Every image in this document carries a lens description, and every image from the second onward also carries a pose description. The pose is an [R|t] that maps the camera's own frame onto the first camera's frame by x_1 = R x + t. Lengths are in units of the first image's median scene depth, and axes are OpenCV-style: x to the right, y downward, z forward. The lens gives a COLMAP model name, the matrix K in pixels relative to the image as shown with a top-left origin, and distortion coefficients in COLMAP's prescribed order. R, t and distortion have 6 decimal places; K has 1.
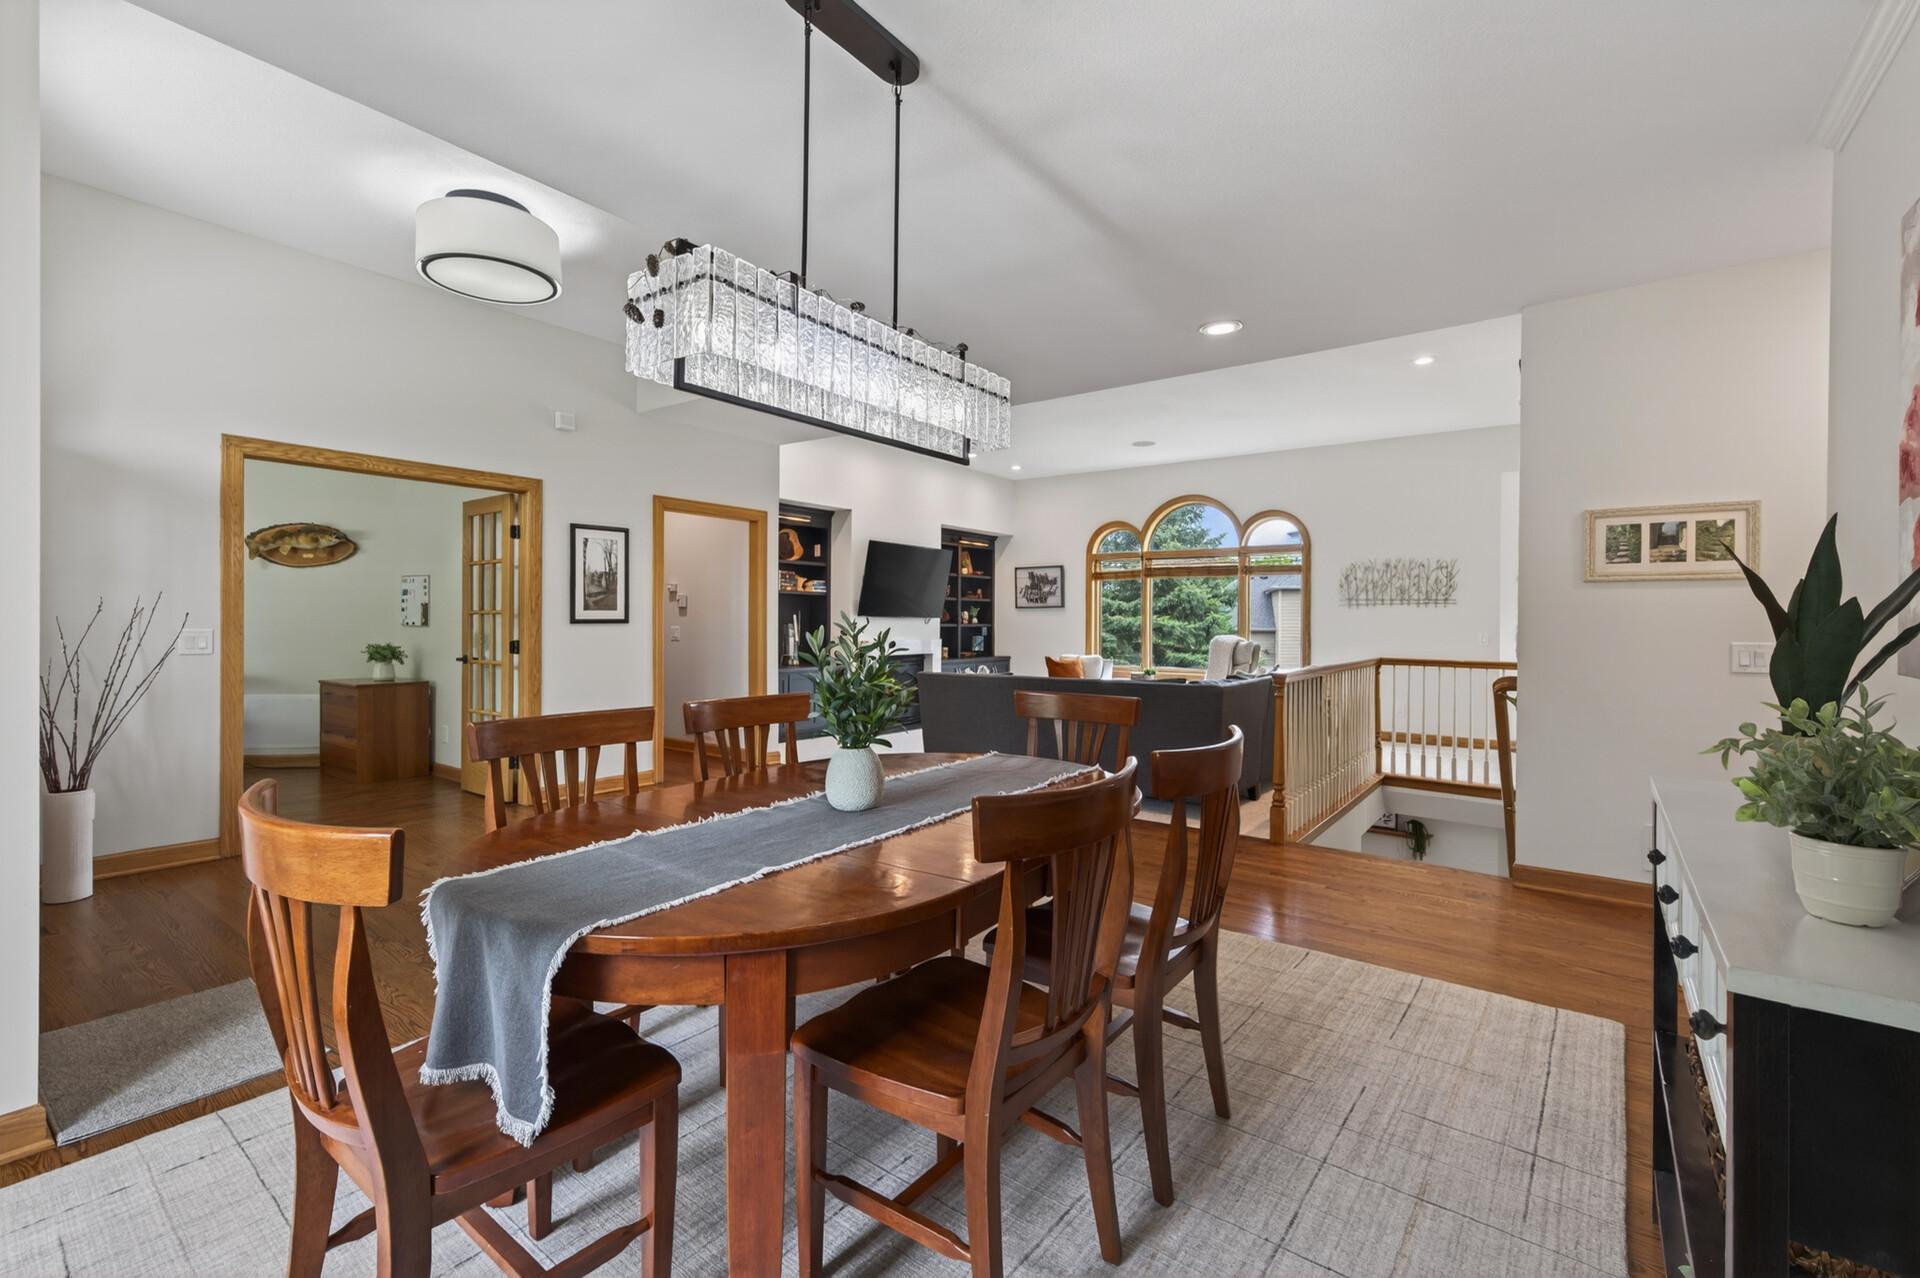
lens RADIAL K [[834.0, 0, 959.1], [0, 834.0, 622.1], [0, 0, 1]] dist [0.010516, 0.000310]
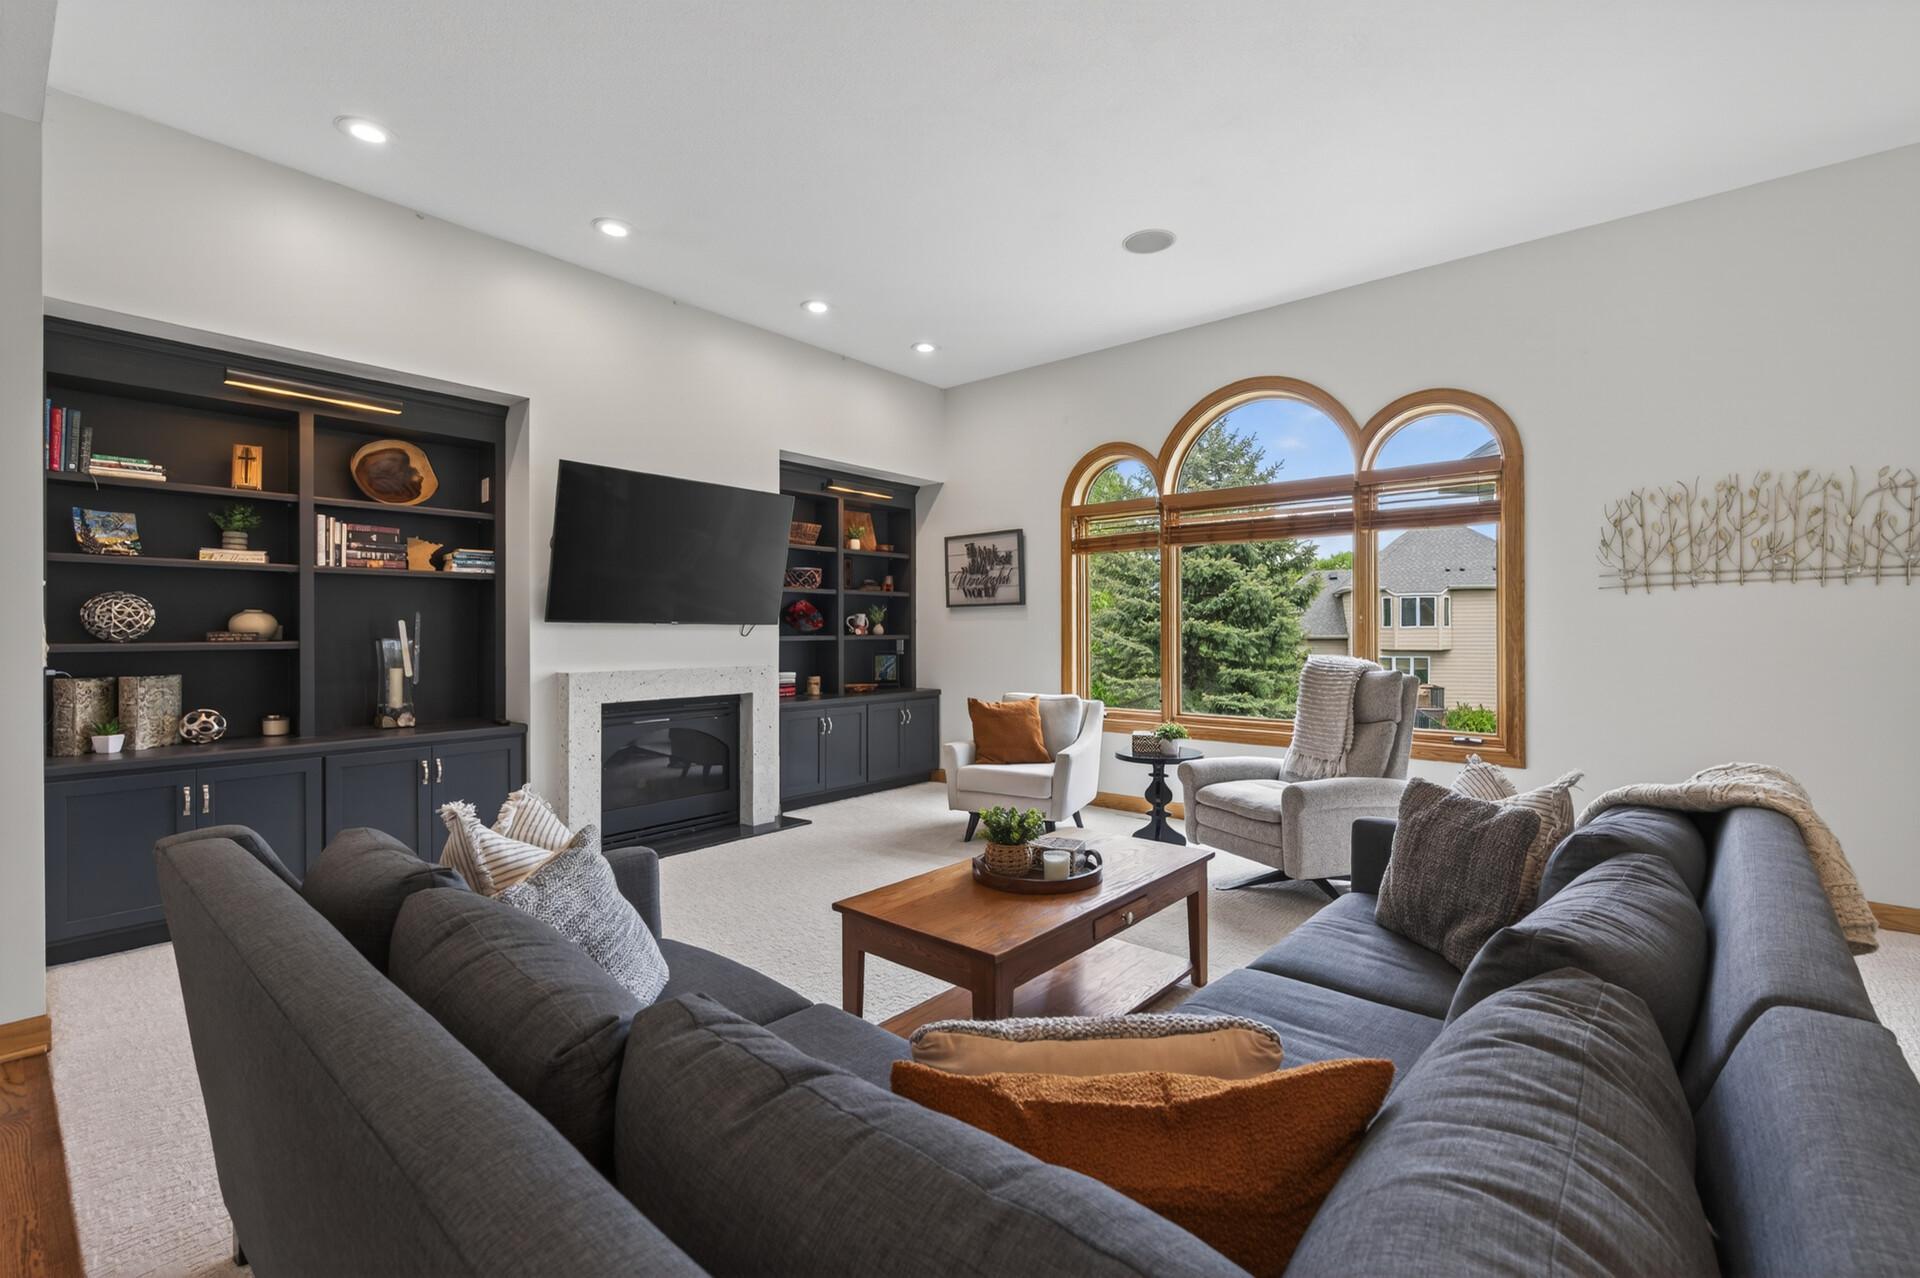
lens RADIAL K [[834.0, 0, 962.4], [0, 834.0, 632.3], [0, 0, 1]] dist [0.010516, 0.000310]
pose [[0.998184, -0.008924, -0.059566, 0.118784], [0.009005, 0.999959, 0.001092, 0.000308], [0.059554, -0.001626, 0.998224, 0.442597]]
